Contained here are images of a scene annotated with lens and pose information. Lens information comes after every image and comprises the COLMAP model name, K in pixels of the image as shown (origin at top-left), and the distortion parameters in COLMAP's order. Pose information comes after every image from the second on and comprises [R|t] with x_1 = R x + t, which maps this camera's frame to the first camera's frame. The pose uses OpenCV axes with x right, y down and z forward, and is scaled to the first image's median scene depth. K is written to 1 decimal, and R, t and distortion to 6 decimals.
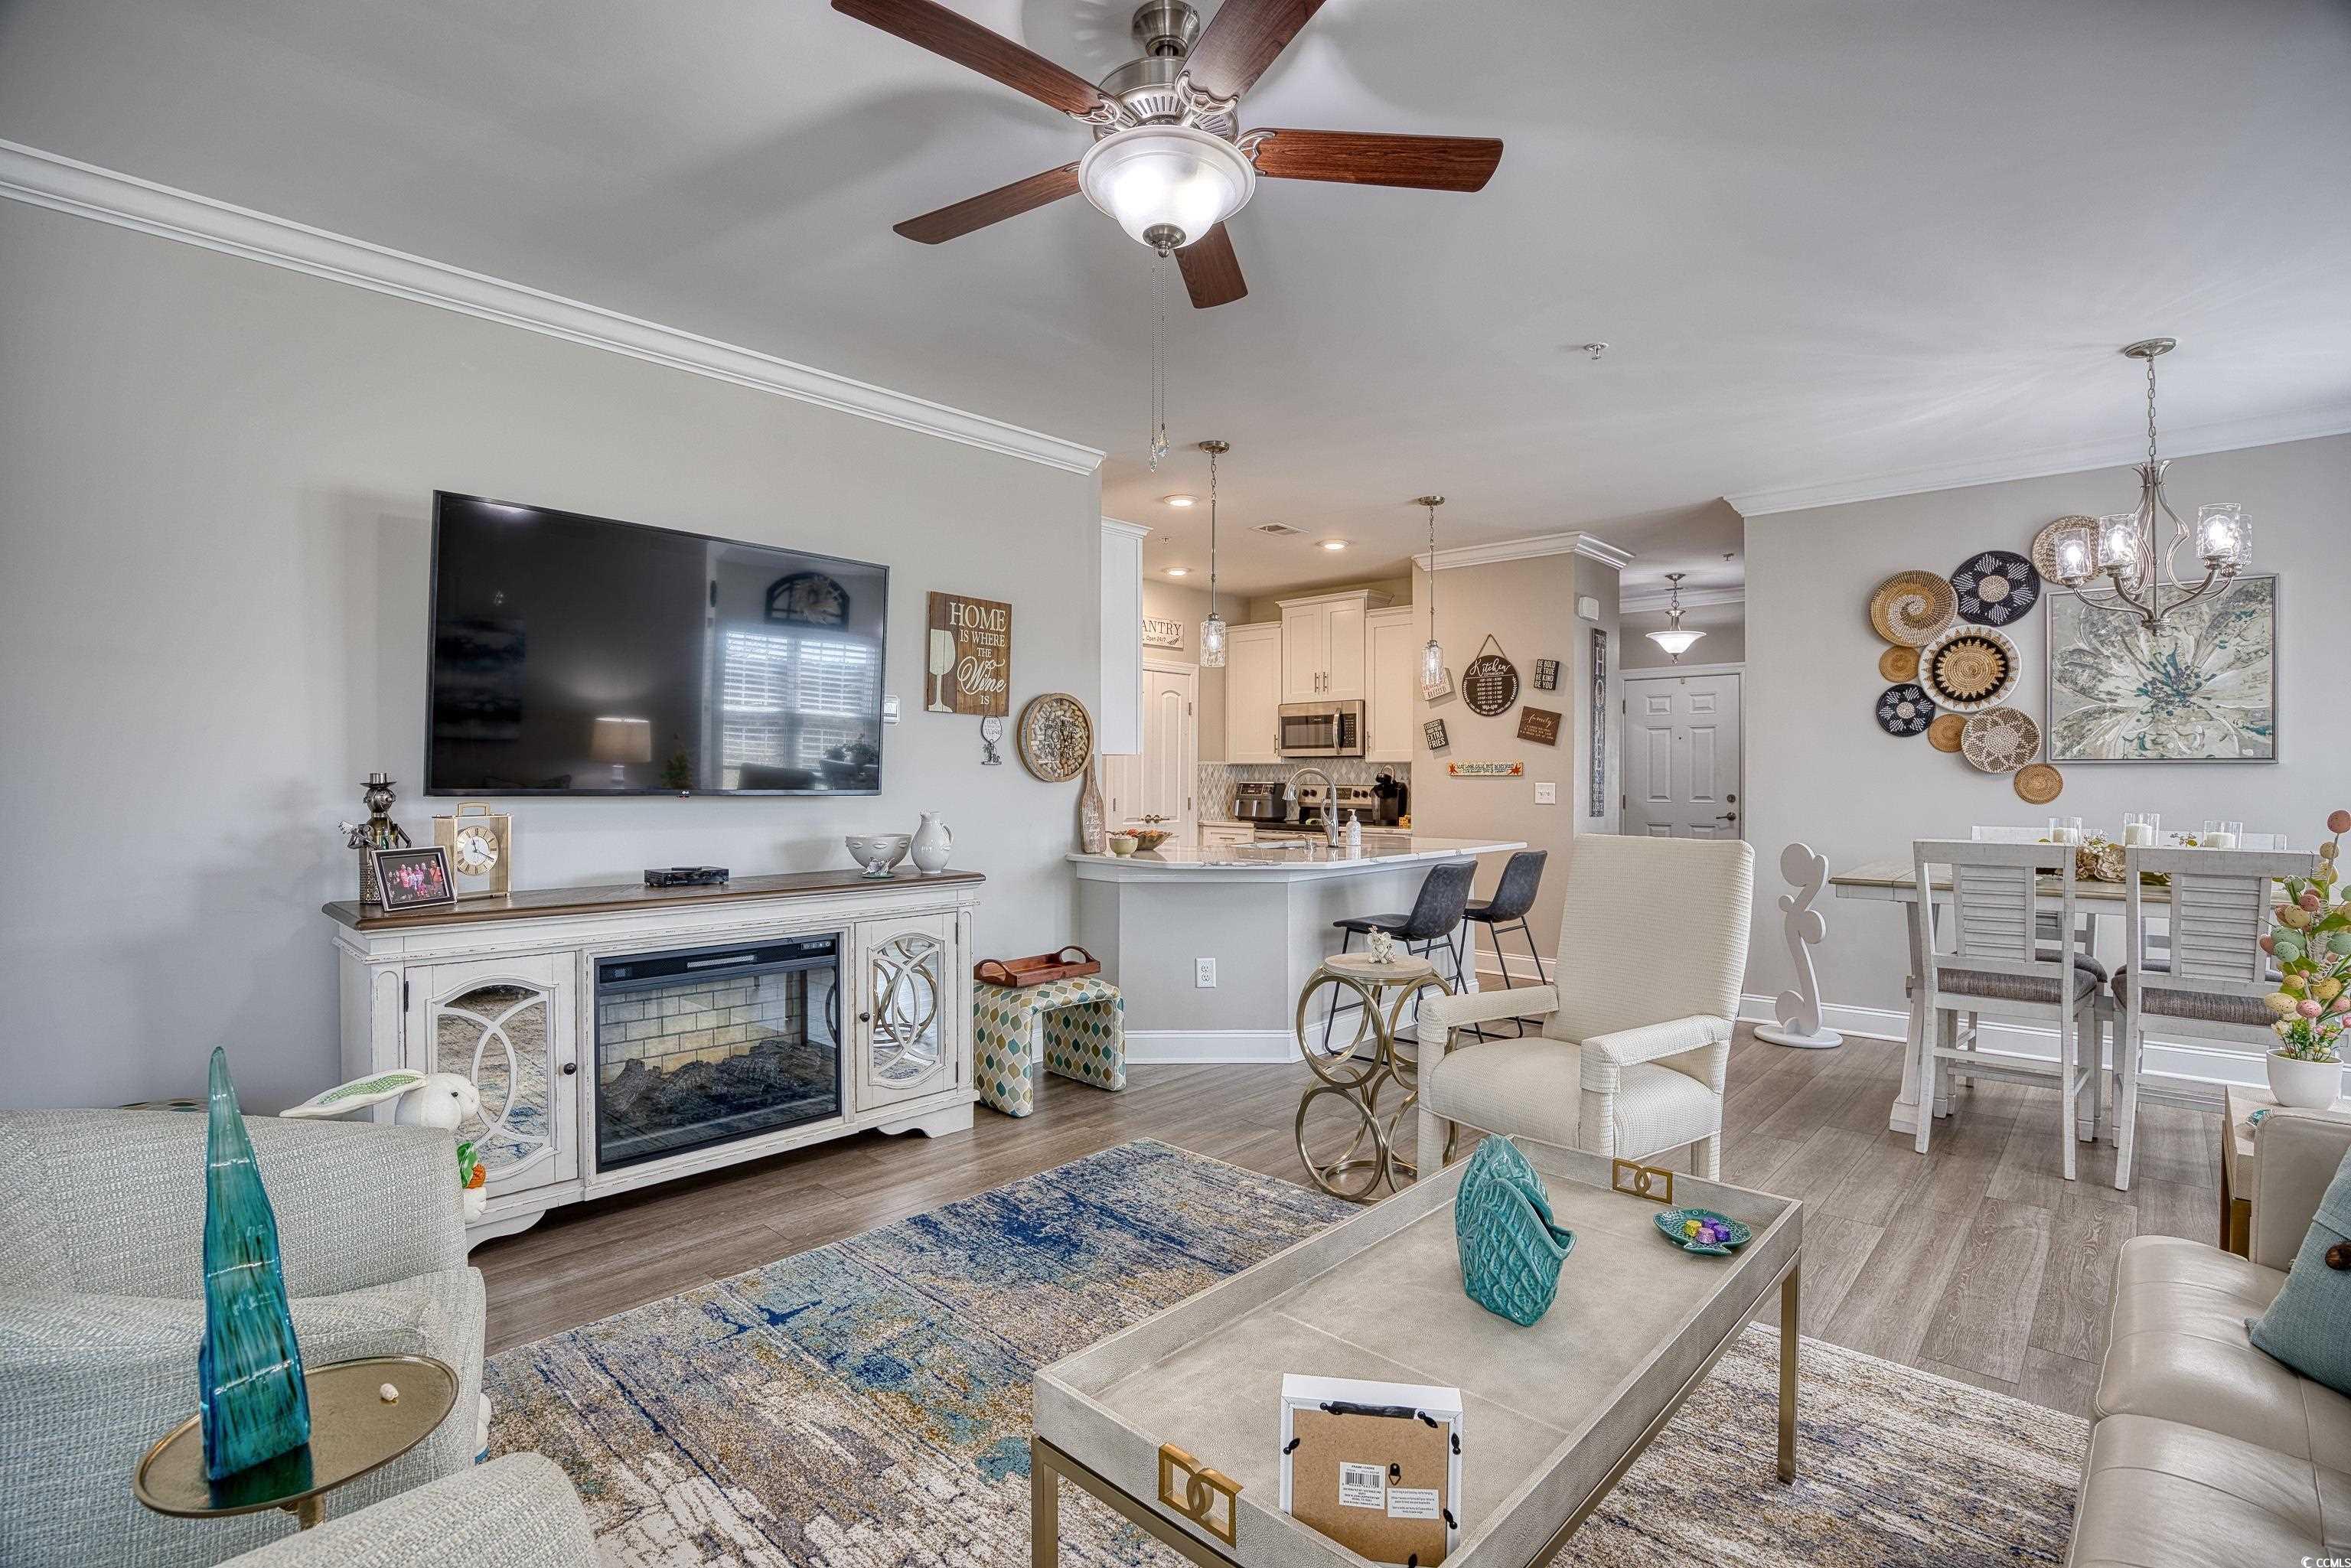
lens RADIAL K [[1092.9, 0, 1174.4], [0, 1092.9, 775.9], [0, 0, 1]] dist [-0.065723, 0.017892]
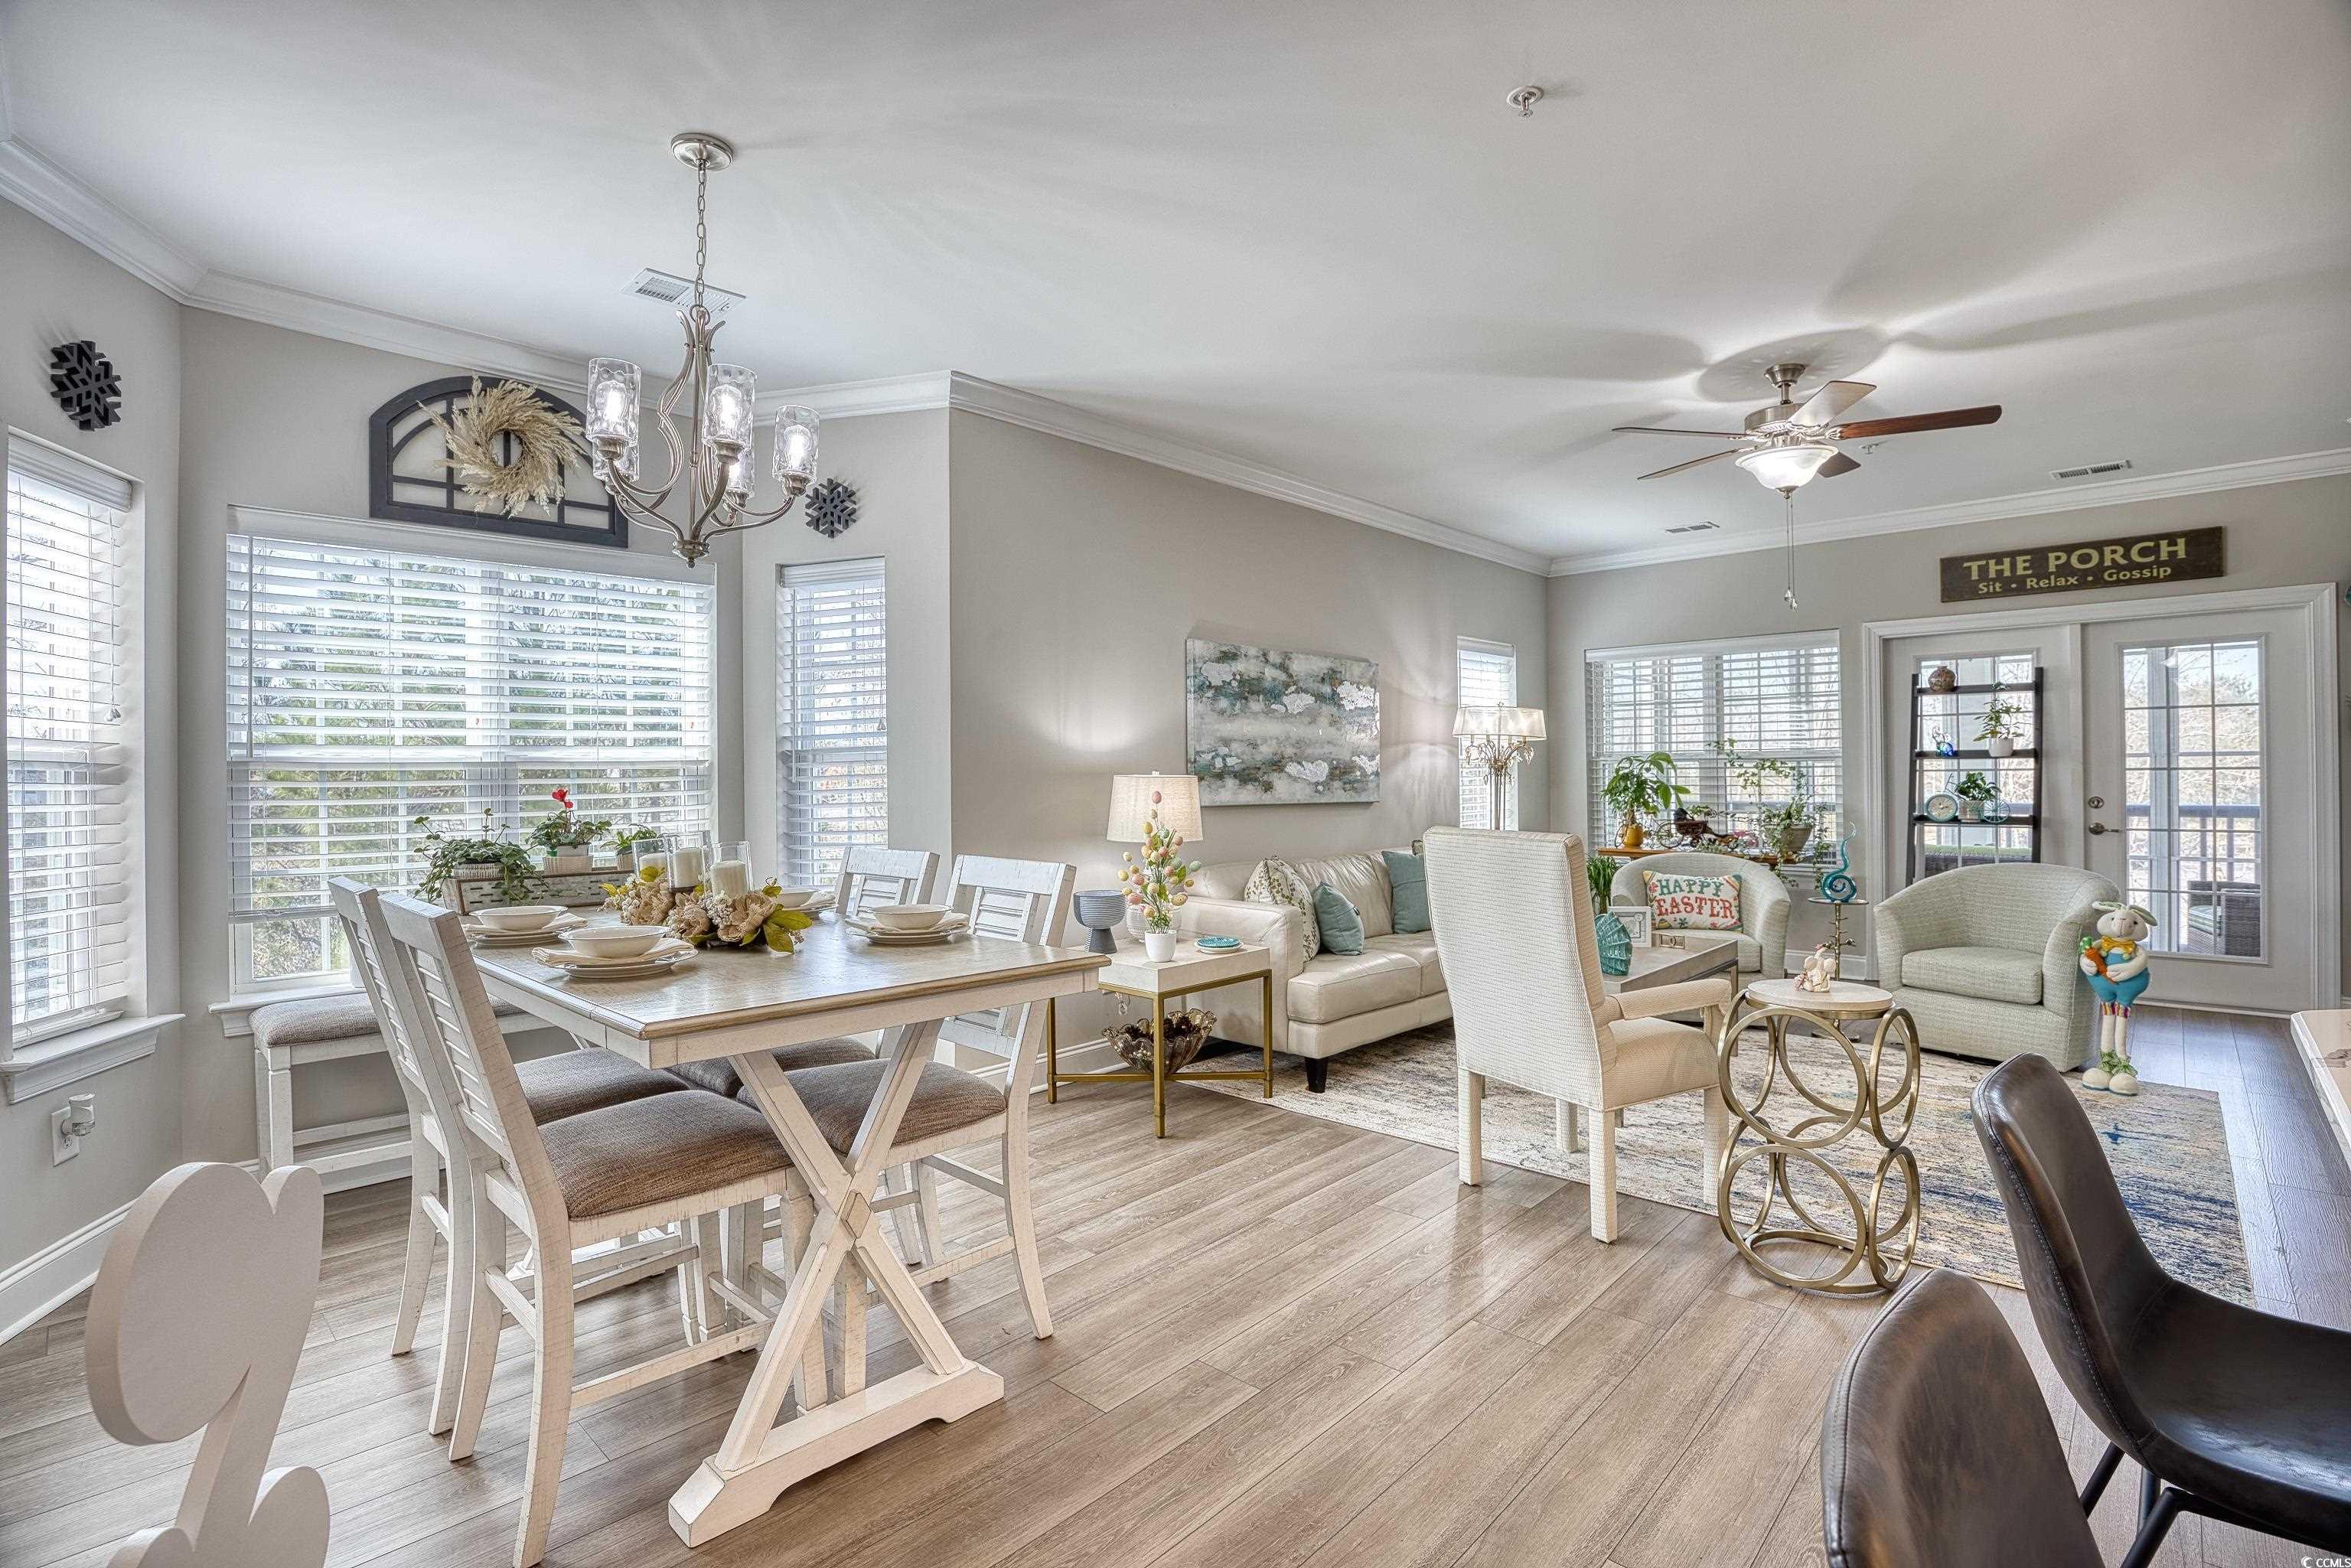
lens RADIAL K [[1092.9, 0, 1174.4], [0, 1092.9, 775.9], [0, 0, 1]] dist [-0.065723, 0.017892]
pose [[-0.999900, 0.008055, 0.011639, 0.444595], [0.008045, 0.999967, -0.000950, 0.003130], [-0.011646, -0.000856, -0.999932, 1.213165]]
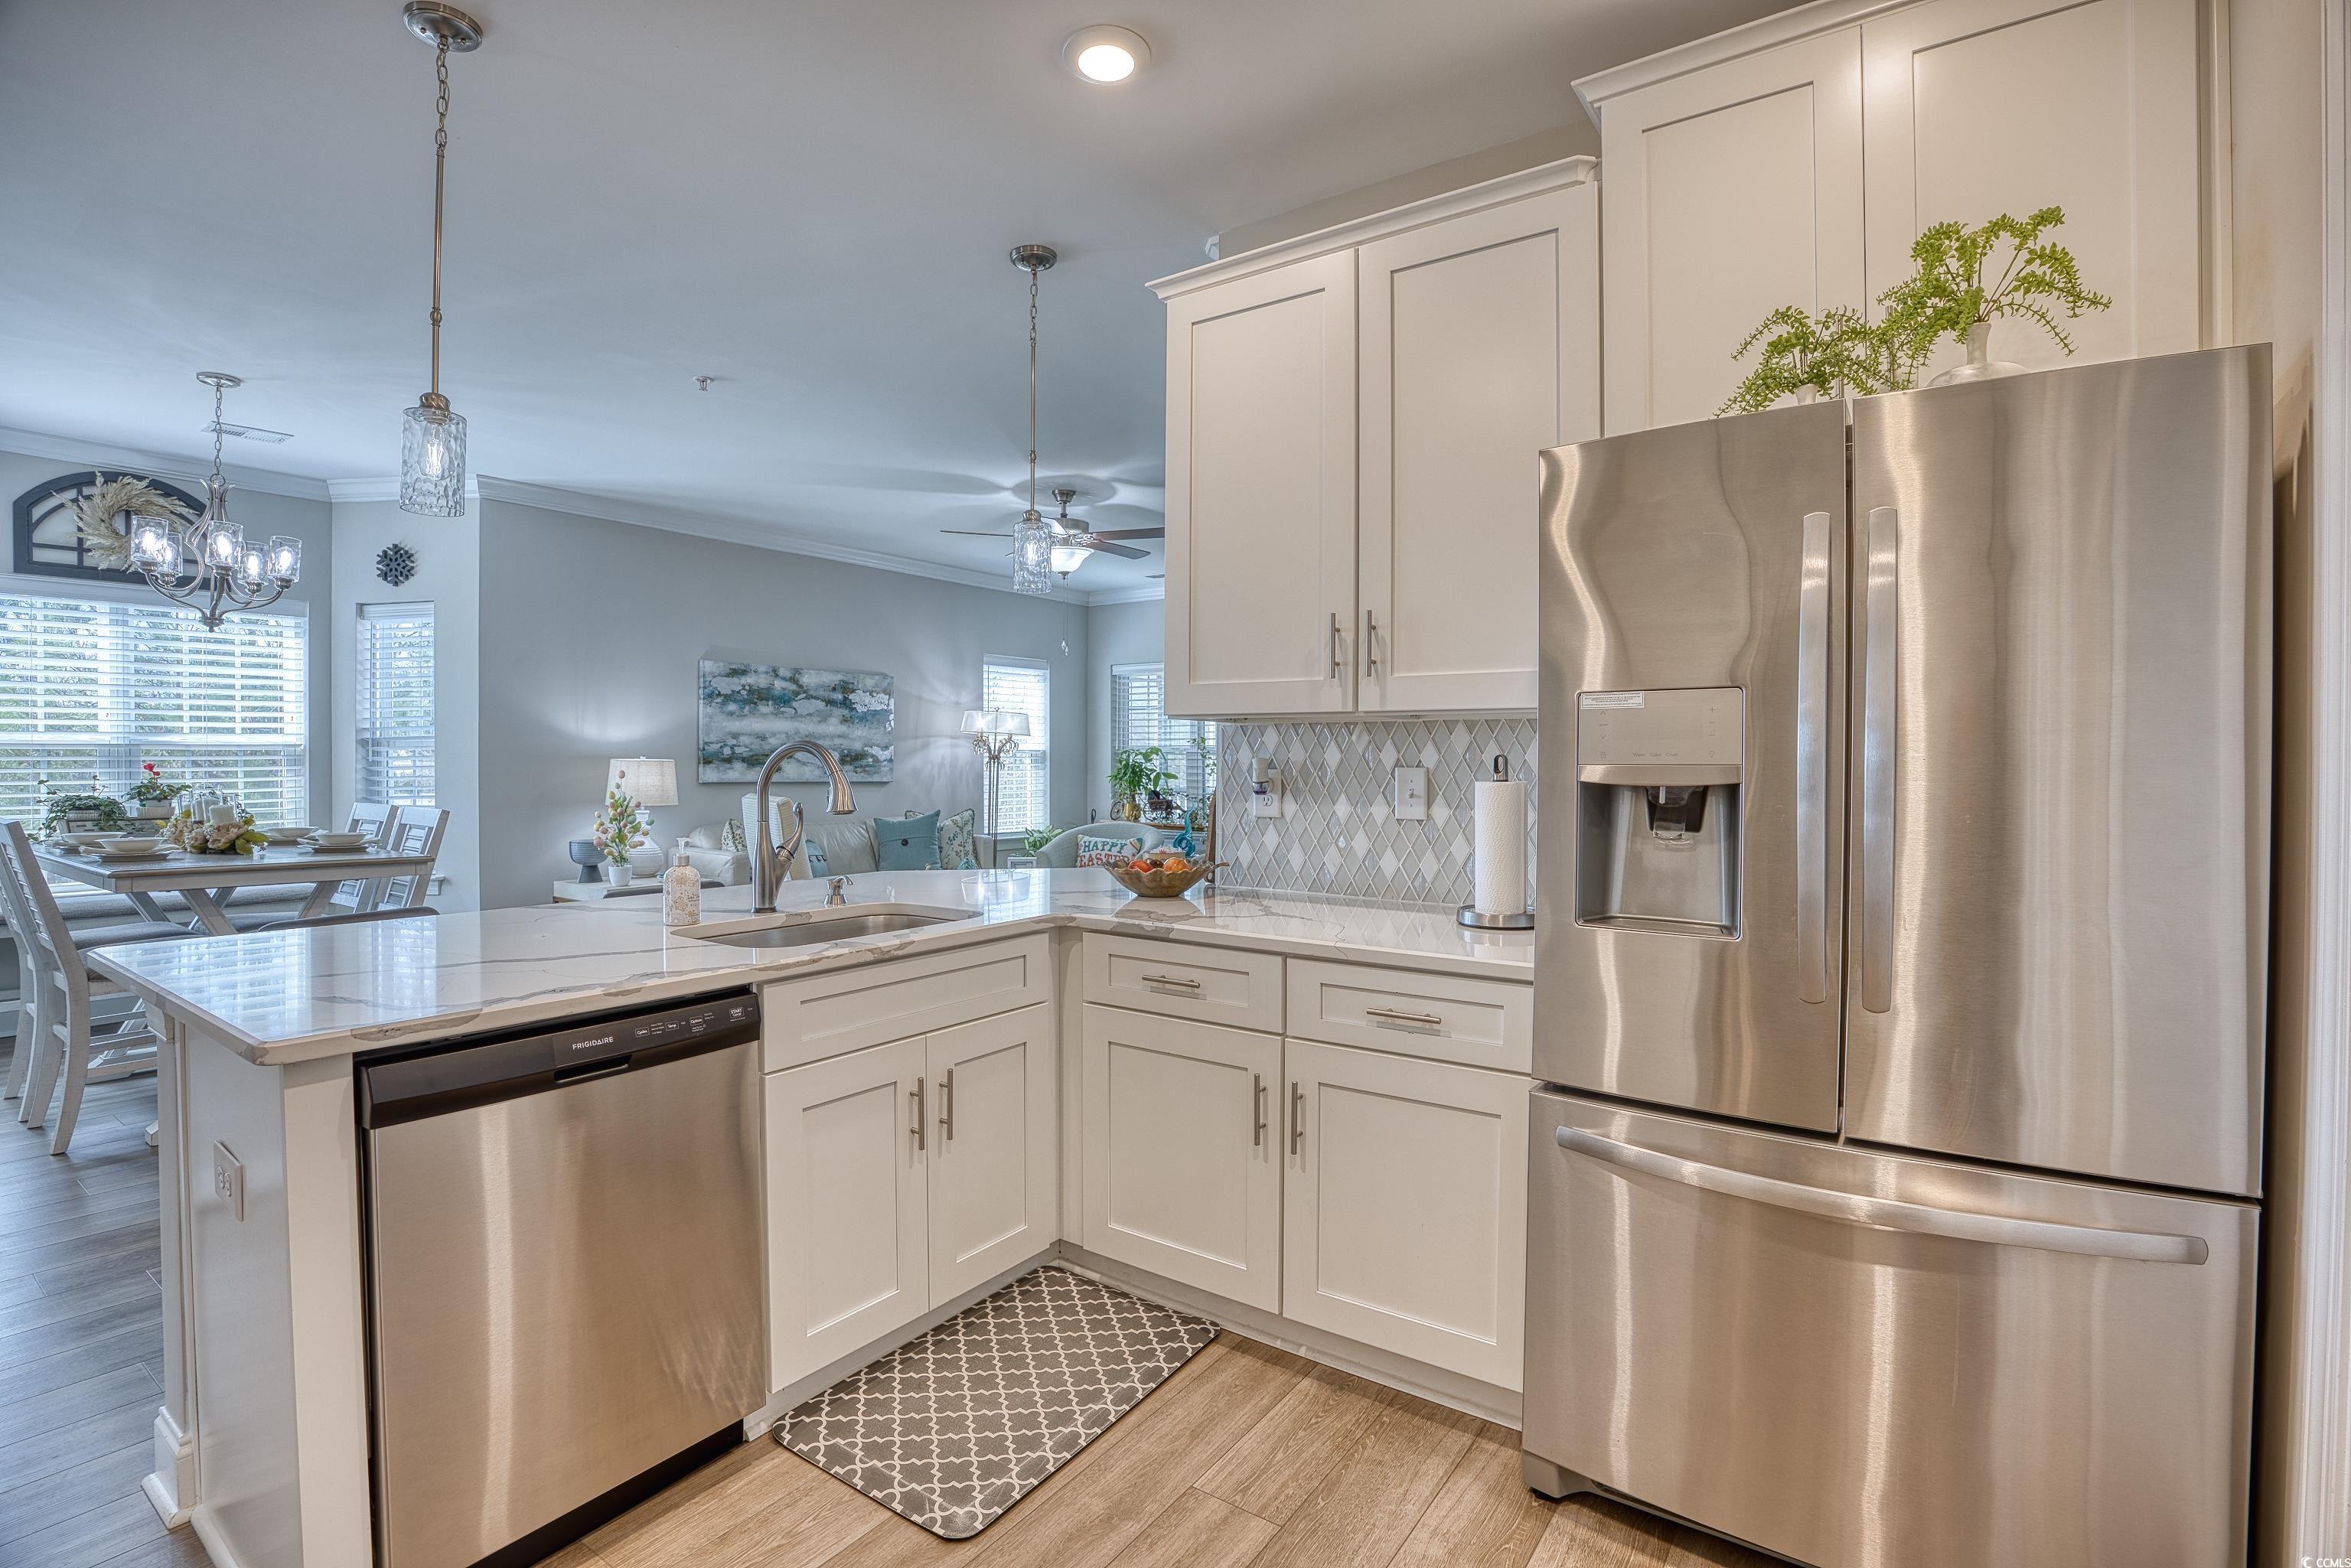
lens RADIAL K [[1092.9, 0, 1174.4], [0, 1092.9, 775.9], [0, 0, 1]] dist [-0.065723, 0.017892]
pose [[-0.990564, -0.004239, -0.136989, 0.039220], [-0.006065, 0.999898, 0.012918, 0.001020], [0.136920, 0.013627, -0.990488, 1.631546]]
